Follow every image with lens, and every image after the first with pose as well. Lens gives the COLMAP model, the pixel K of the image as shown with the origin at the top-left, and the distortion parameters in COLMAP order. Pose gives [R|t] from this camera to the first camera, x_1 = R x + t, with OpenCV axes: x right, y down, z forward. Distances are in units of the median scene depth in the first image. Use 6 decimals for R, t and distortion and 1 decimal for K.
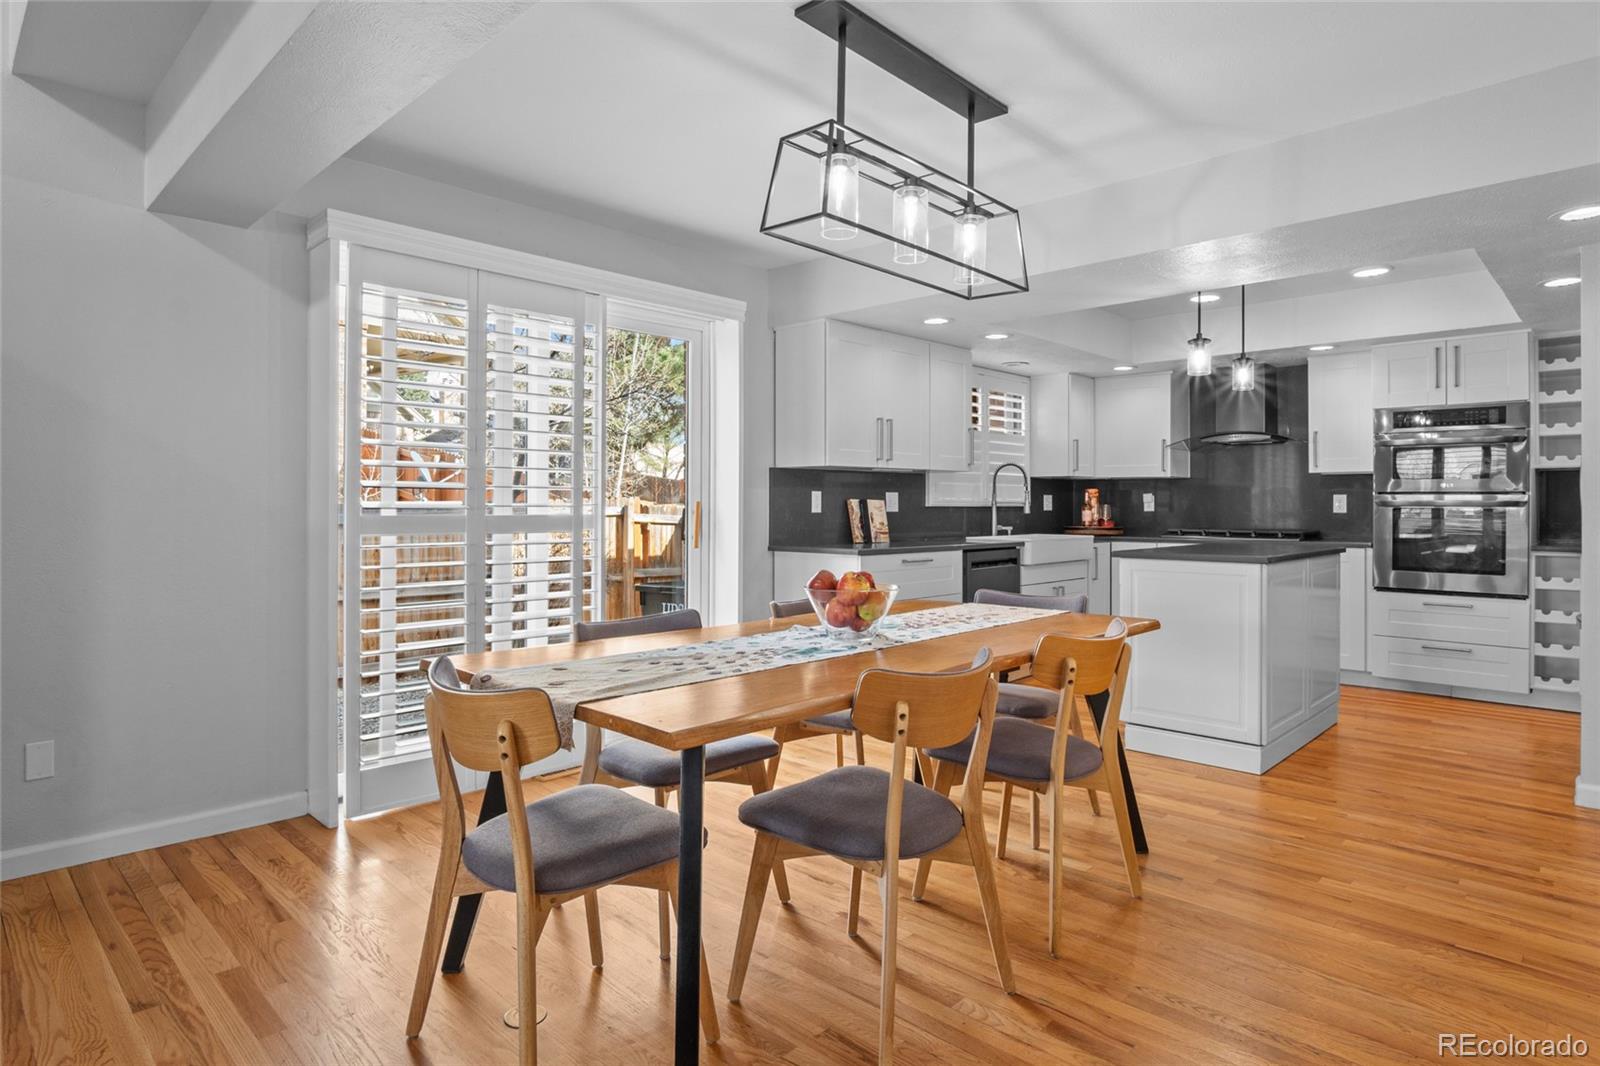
lens RADIAL K [[874.3, 0, 795.7], [0, 874.3, 525.3], [0, 0, 1]] dist [-0.032749, 0.008716]
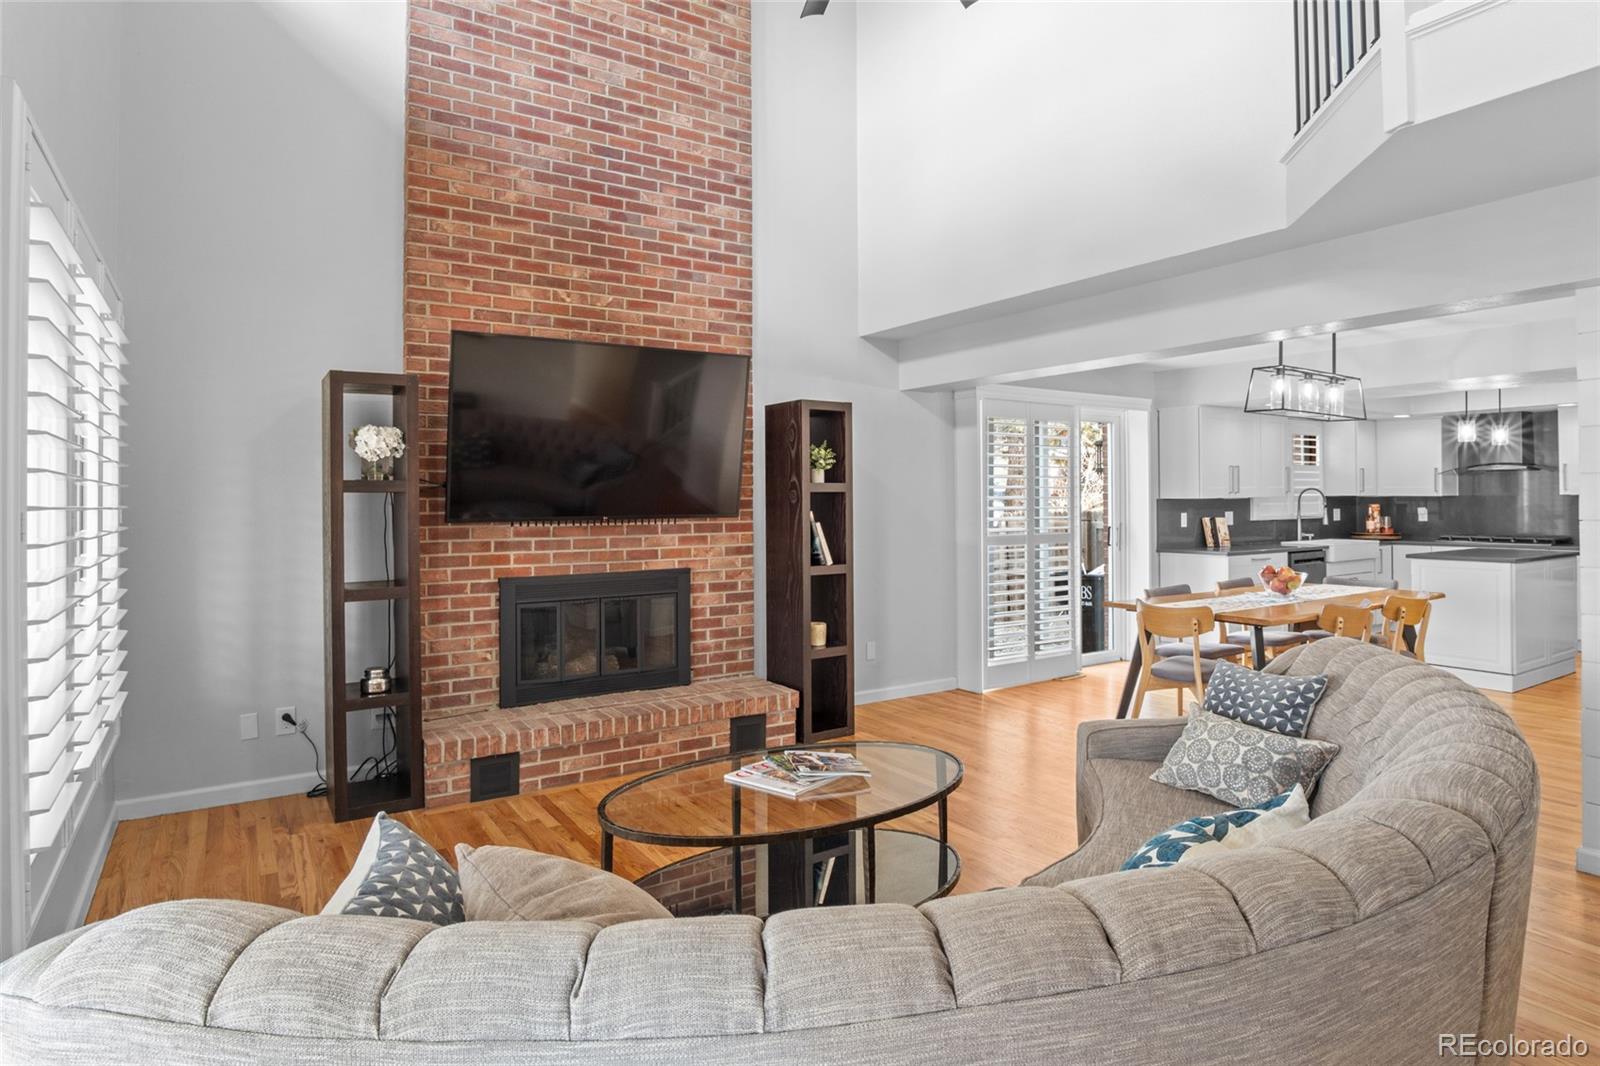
lens RADIAL K [[874.3, 0, 795.3], [0, 874.3, 509.6], [0, 0, 1]] dist [-0.032749, 0.008716]
pose [[0.974565, -0.006383, -0.224015, -0.285696], [0.004272, 0.999942, -0.009905, -0.031438], [0.224065, 0.008697, 0.974535, -0.604901]]
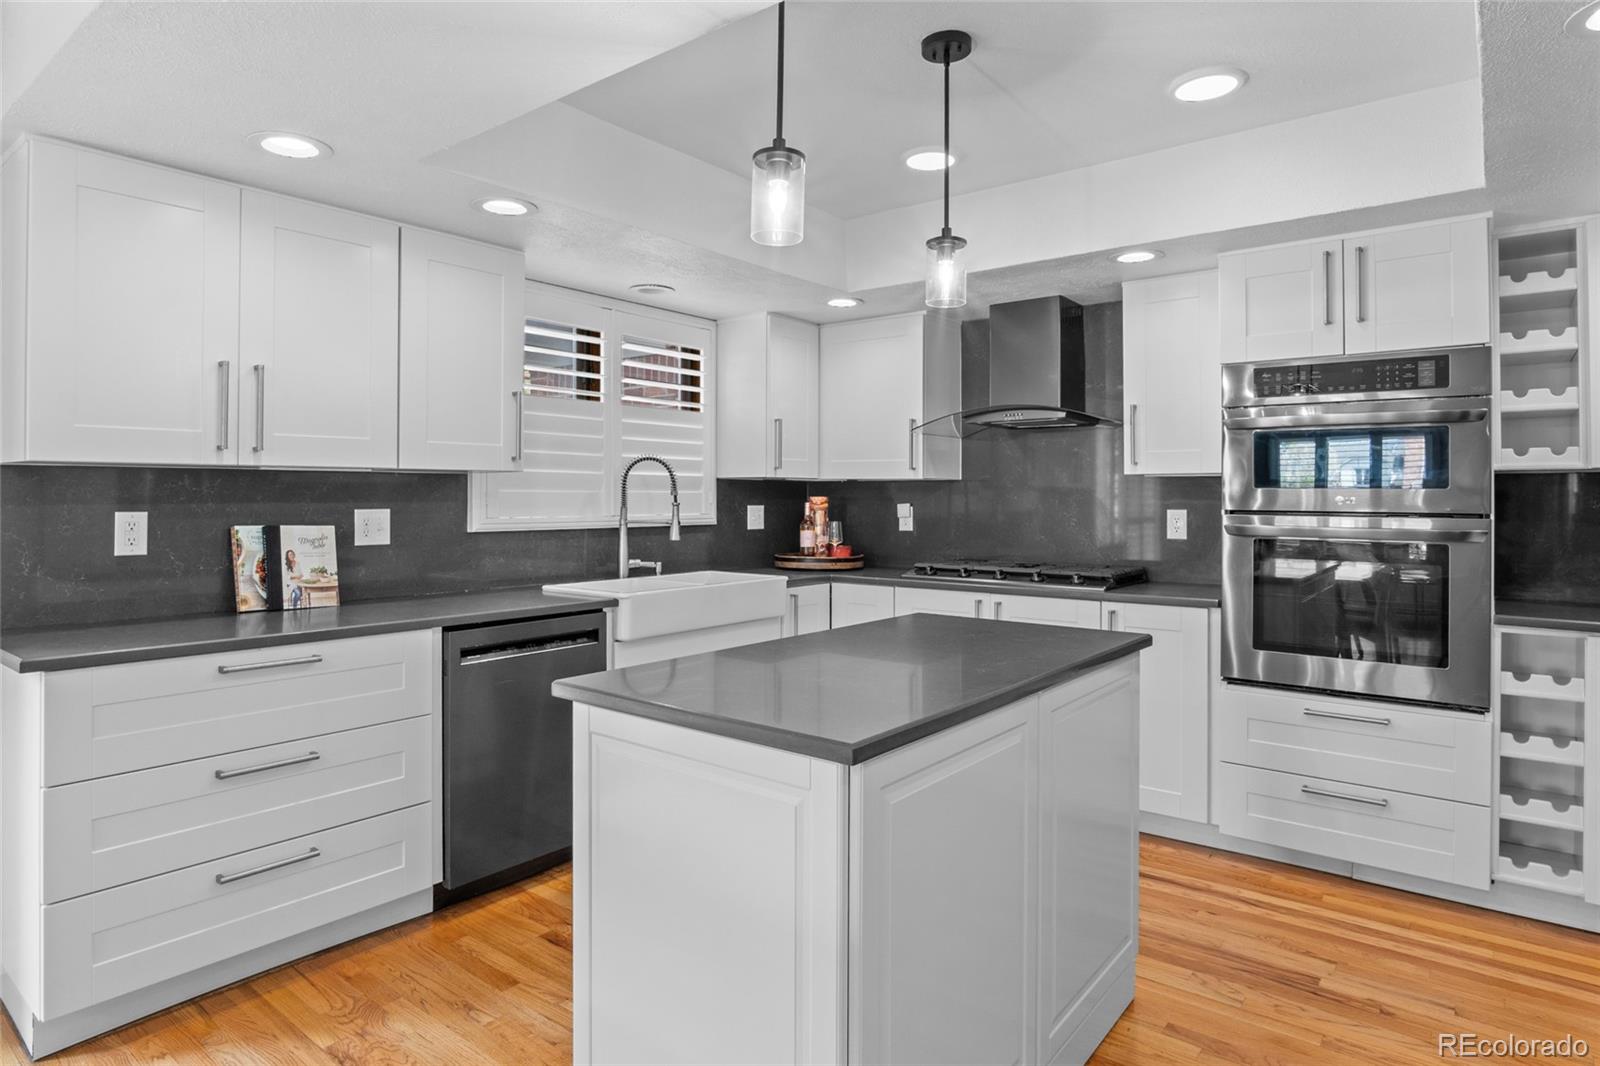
lens RADIAL K [[874.3, 0, 796.9], [0, 874.3, 514.1], [0, 0, 1]] dist [-0.032749, 0.008716]
pose [[0.995238, -0.001032, 0.097474, 0.336760], [0.001237, 0.999997, -0.002037, -0.035069], [-0.097472, 0.002148, 0.995236, 0.460965]]
